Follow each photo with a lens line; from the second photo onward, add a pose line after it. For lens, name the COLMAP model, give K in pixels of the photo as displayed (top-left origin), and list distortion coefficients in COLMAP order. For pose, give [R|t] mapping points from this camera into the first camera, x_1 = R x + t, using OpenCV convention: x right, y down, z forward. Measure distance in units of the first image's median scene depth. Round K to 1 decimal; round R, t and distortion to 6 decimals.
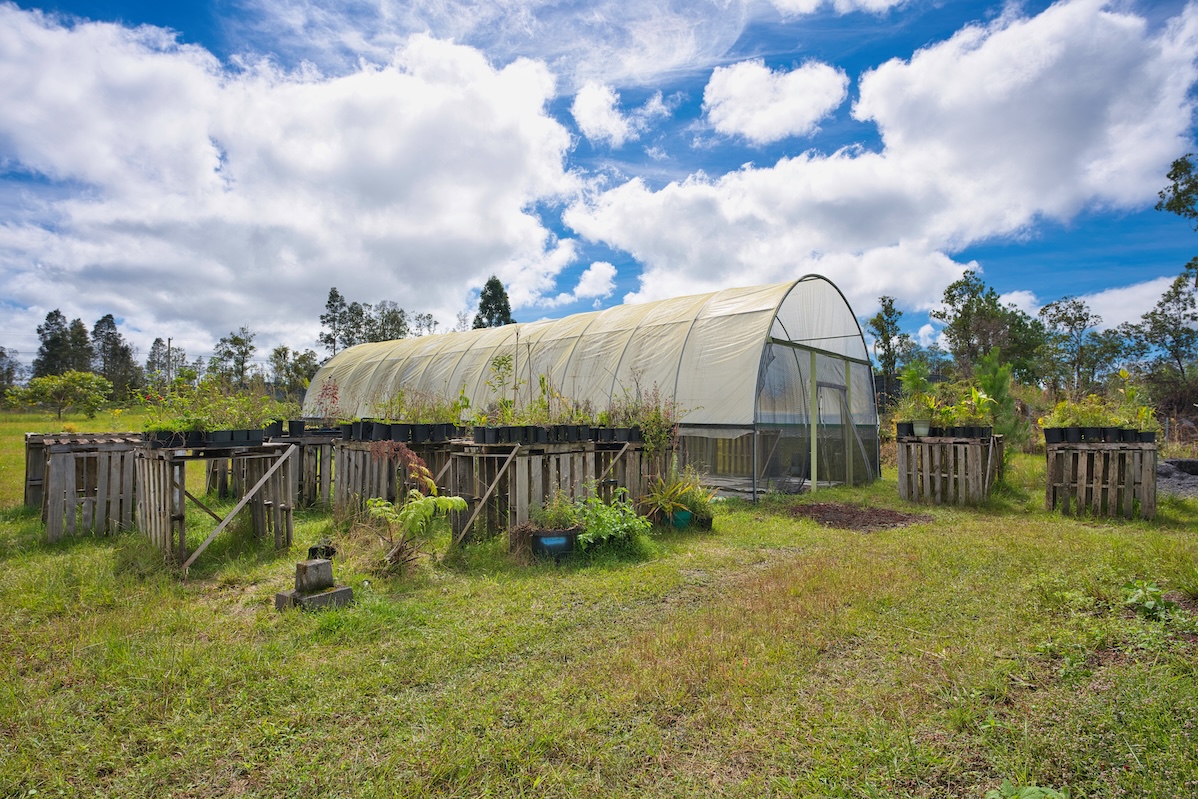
lens RADIAL K [[627.7, 0, 599.0], [0, 627.7, 399.5], [0, 0, 1]] dist [-0.000281, 0.000728]
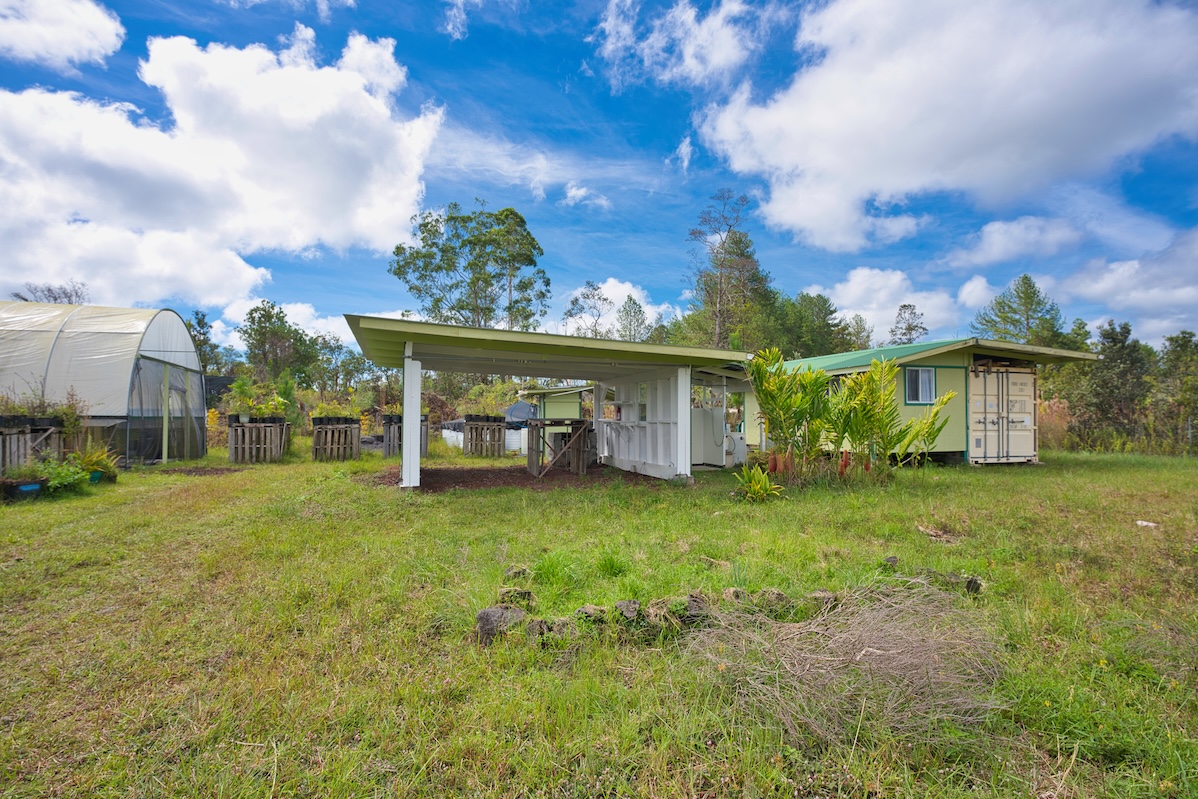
lens RADIAL K [[616.8, 0, 599.0], [0, 616.8, 399.5], [0, 0, 1]] dist [0.000628, 0.000539]
pose [[0.501603, 0.022849, 0.864796, -0.397231], [-0.029334, 0.999526, -0.009394, -0.014103], [-0.864601, -0.020656, 0.502035, -0.578147]]
